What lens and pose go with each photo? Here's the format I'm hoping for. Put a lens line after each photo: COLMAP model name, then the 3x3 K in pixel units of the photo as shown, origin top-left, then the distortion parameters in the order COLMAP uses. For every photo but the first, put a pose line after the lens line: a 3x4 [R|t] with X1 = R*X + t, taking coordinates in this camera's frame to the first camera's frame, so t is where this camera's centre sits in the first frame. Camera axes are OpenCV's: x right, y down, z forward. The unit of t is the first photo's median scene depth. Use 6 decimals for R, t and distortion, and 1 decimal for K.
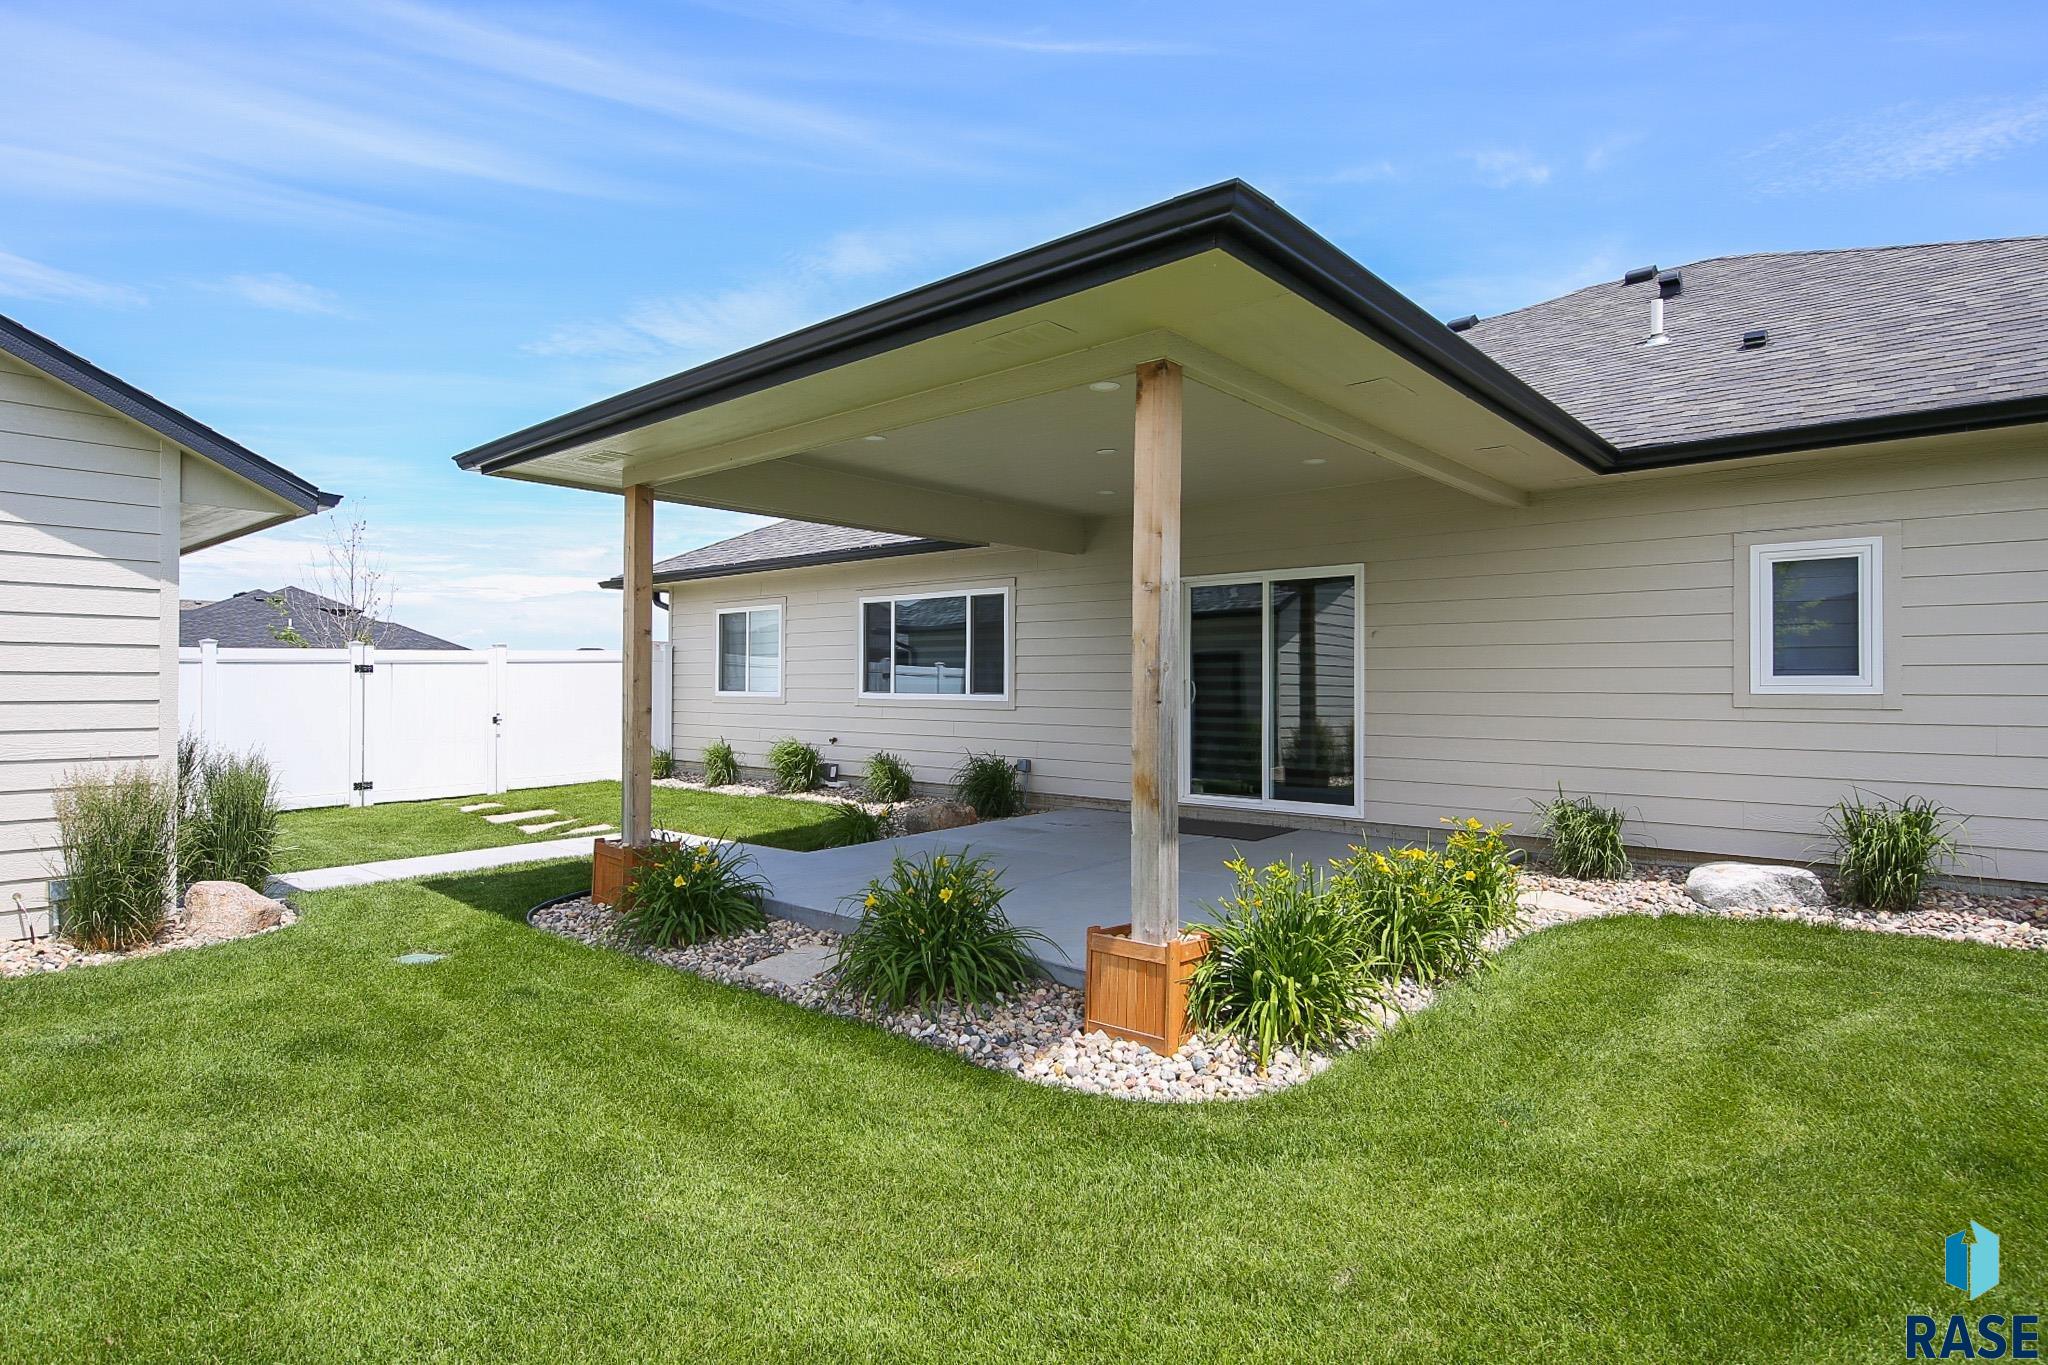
lens RADIAL K [[1055.4, 0, 1011.0], [0, 1055.4, 673.6], [0, 0, 1]] dist [0.010868, -0.000630]
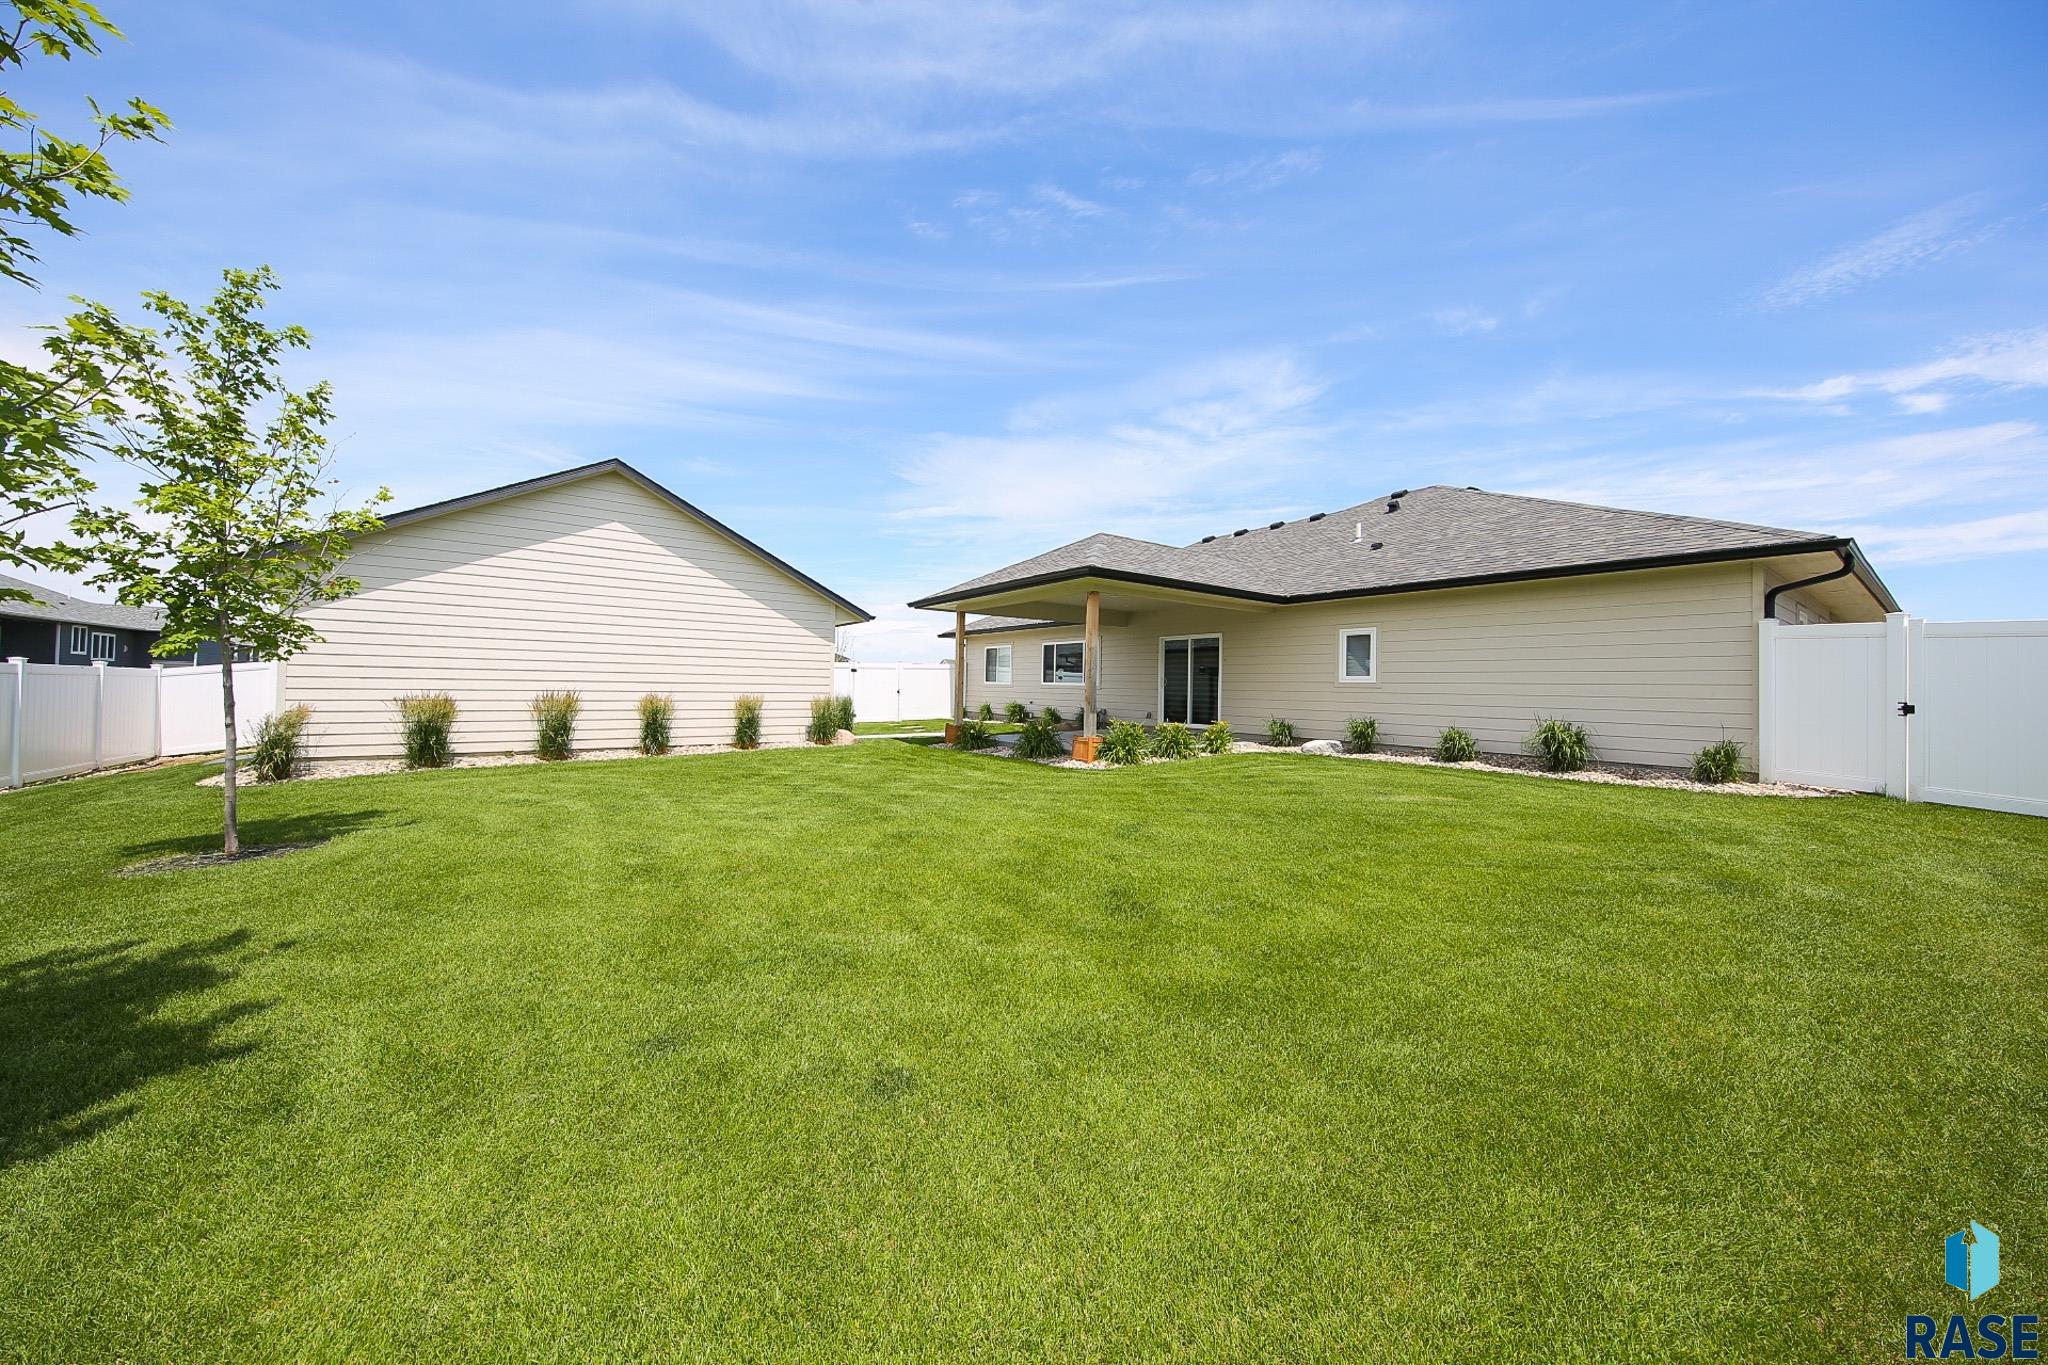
lens RADIAL K [[671.7, 0, 1019.8], [0, 671.7, 677.7], [0, 0, 1]] dist [0.001078, -0.000027]
pose [[0.975426, 0.012294, -0.219984, 0.258048], [-0.013291, 0.999907, -0.003054, 0.022912], [0.219926, 0.005903, 0.975499, -0.897110]]
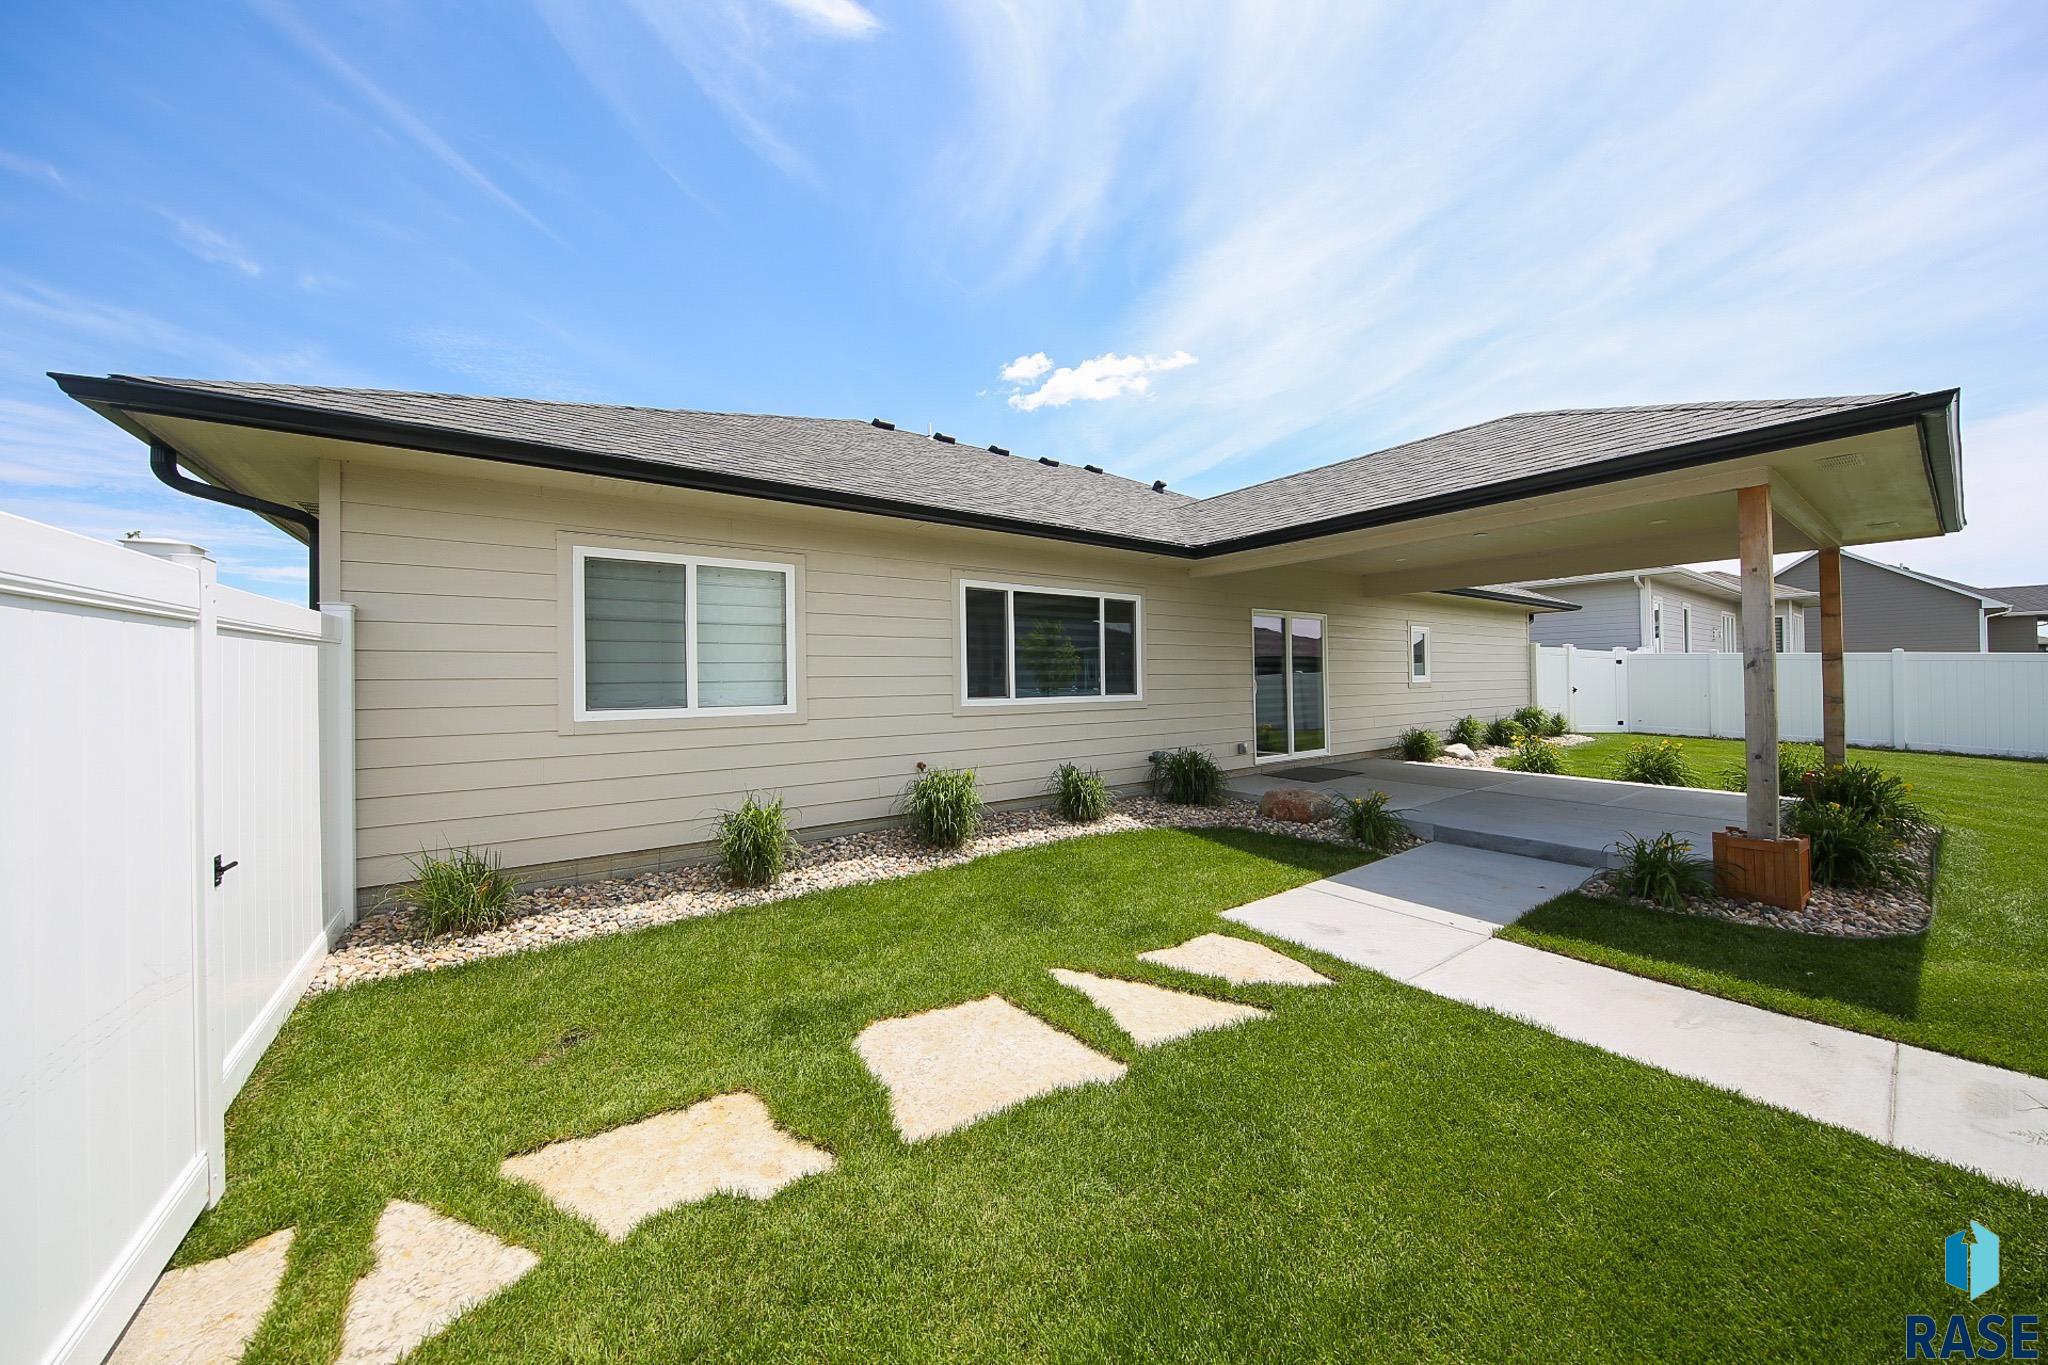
lens RADIAL K [[671.7, 0, 1015.1], [0, 671.7, 681.4], [0, 0, 1]] dist [0.001078, -0.000027]
pose [[0.230216, 0.007402, 0.973111, -1.106849], [0.014517, 0.999834, -0.011040, 0.019483], [-0.973031, 0.016668, 0.230071, 1.508958]]
